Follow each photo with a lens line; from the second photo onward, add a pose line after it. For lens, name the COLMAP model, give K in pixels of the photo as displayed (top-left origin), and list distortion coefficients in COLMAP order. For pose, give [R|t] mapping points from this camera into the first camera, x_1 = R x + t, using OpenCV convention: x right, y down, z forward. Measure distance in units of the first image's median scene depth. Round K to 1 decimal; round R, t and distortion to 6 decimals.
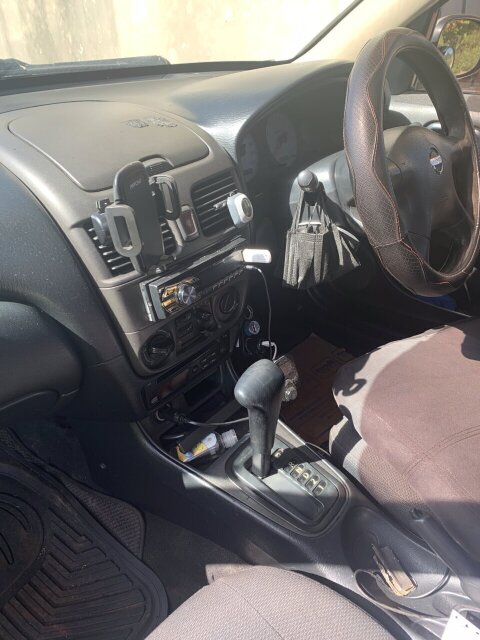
lens RADIAL K [[488.9, 0, 238.4], [0, 488.9, 317.9], [0, 0, 1]] dist [-0.000943, -0.006465]
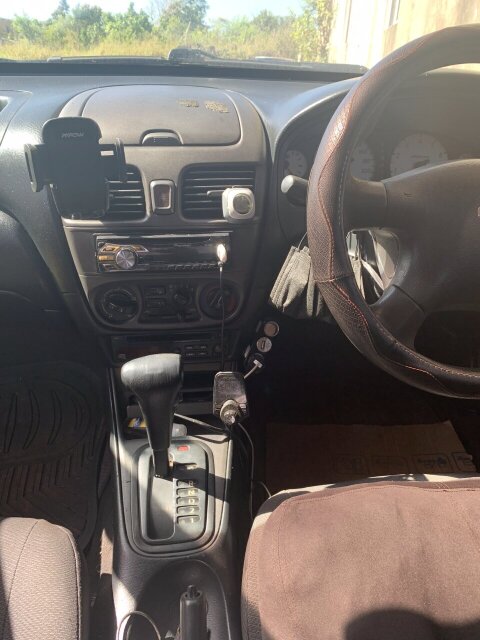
lens RADIAL K [[488.9, 0, 240.6], [0, 488.9, 322.6], [0, 0, 1]] dist [-0.000943, -0.006465]
pose [[0.730408, 0.369878, -0.574190, 0.617613], [-0.399517, 0.913223, 0.080061, -0.089421], [0.553976, 0.170922, 0.814798, 0.269876]]
